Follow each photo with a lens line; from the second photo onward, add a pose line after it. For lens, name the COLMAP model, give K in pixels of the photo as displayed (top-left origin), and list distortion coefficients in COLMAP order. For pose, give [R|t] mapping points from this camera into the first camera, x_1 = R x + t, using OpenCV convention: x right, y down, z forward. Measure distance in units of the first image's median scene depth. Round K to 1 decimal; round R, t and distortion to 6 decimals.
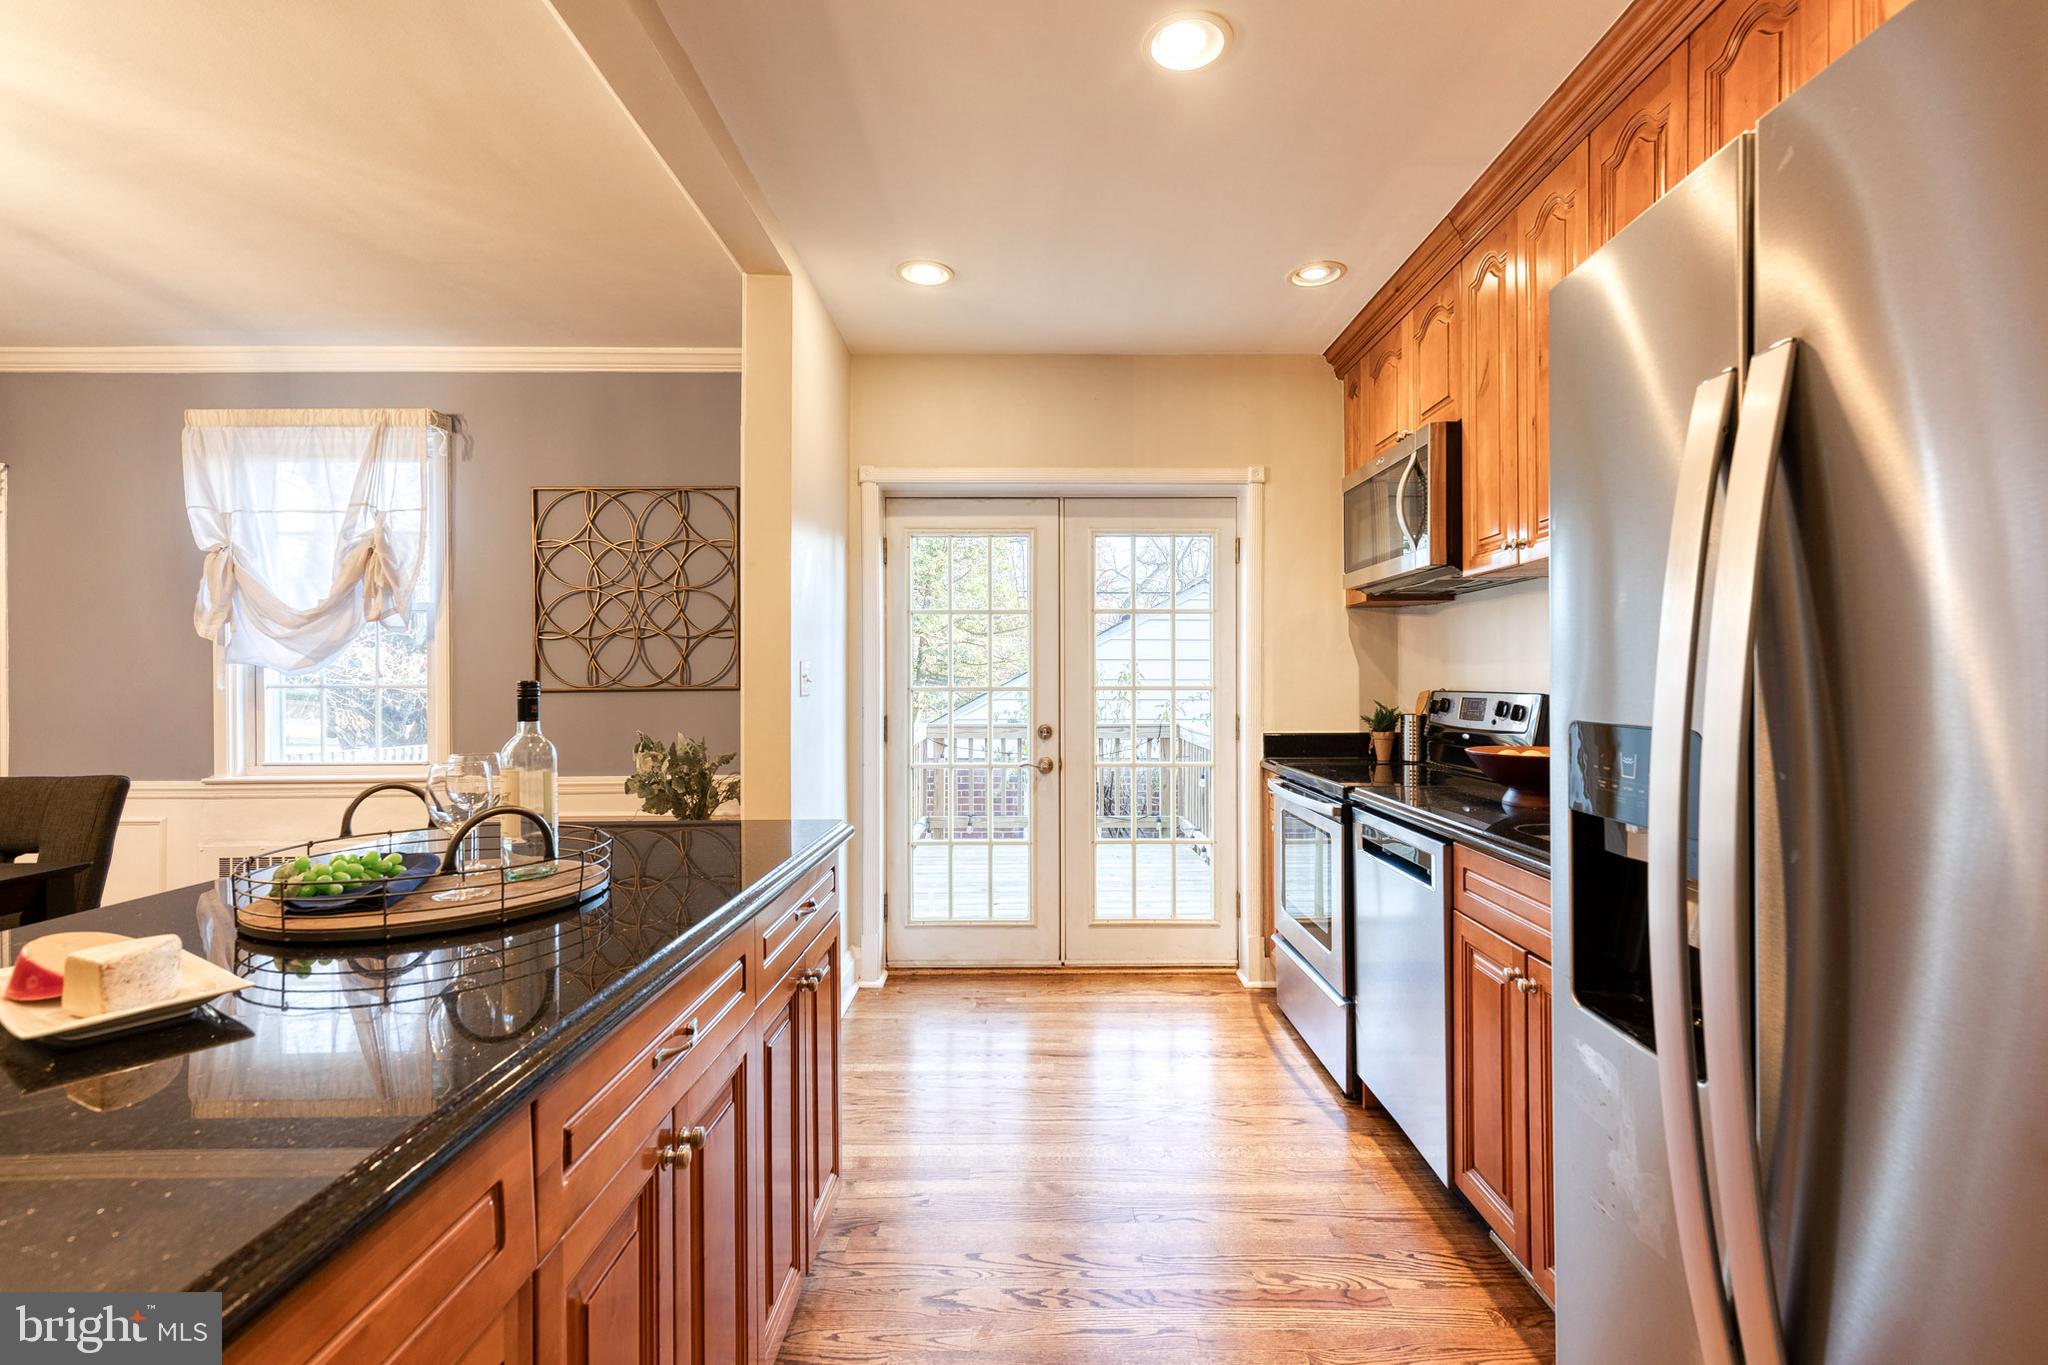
lens RADIAL K [[948.5, 0, 1045.4], [0, 948.5, 682.1], [0, 0, 1]] dist [0.008727, -0.000440]
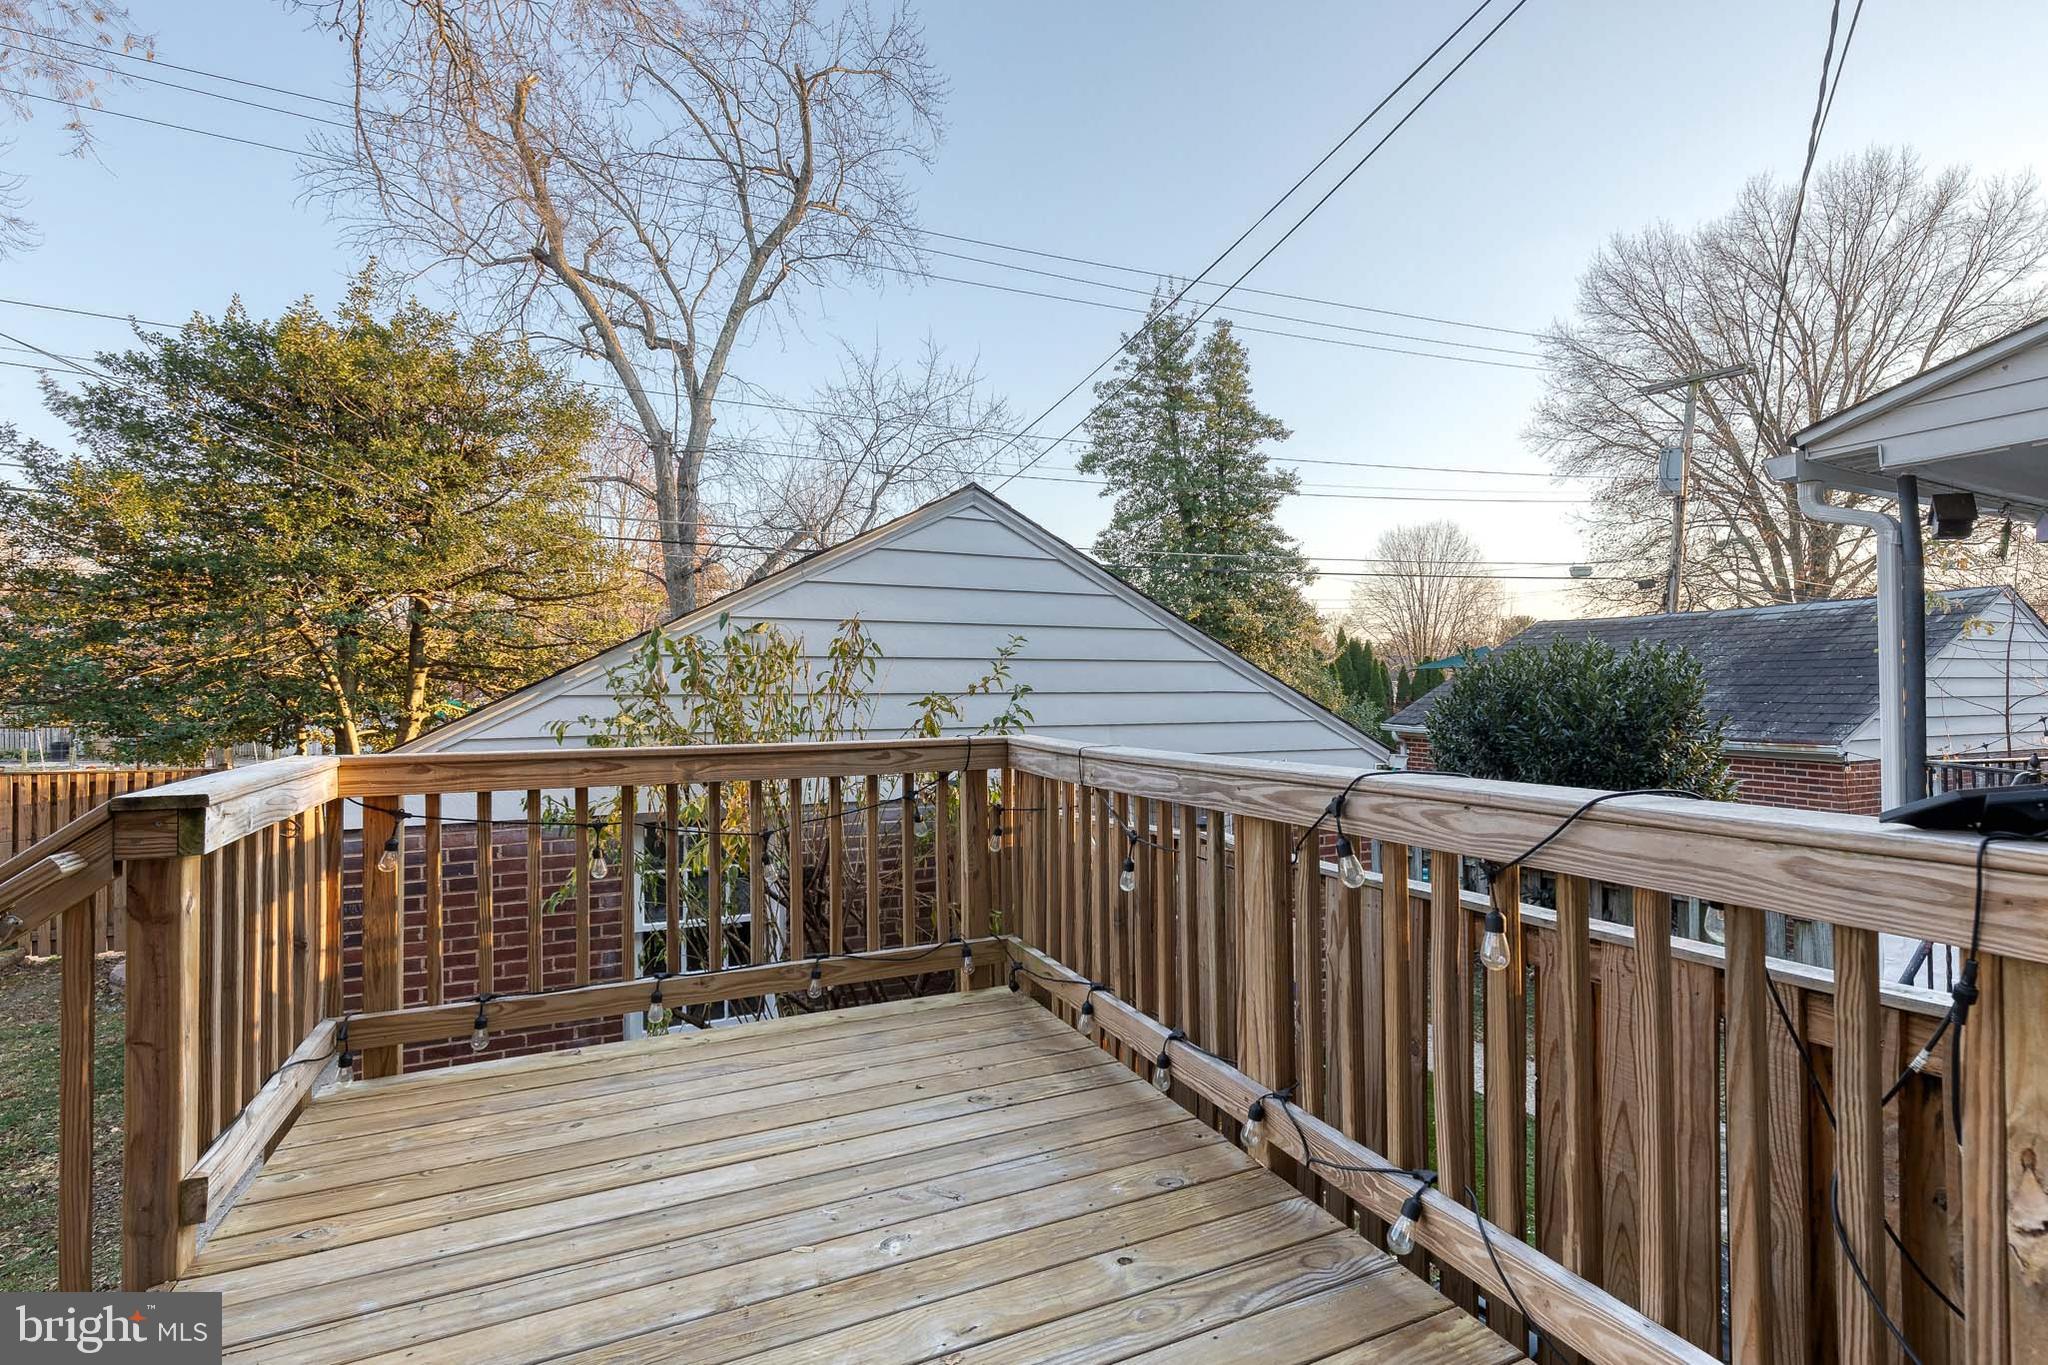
lens RADIAL K [[948.5, 0, 1045.4], [0, 948.5, 682.1], [0, 0, 1]] dist [0.008727, -0.000440]
pose [[0.912117, -0.001582, 0.409927, -0.030168], [0.004969, 0.999962, -0.007197, 0.019873], [-0.409900, 0.008602, 0.912090, 0.561314]]
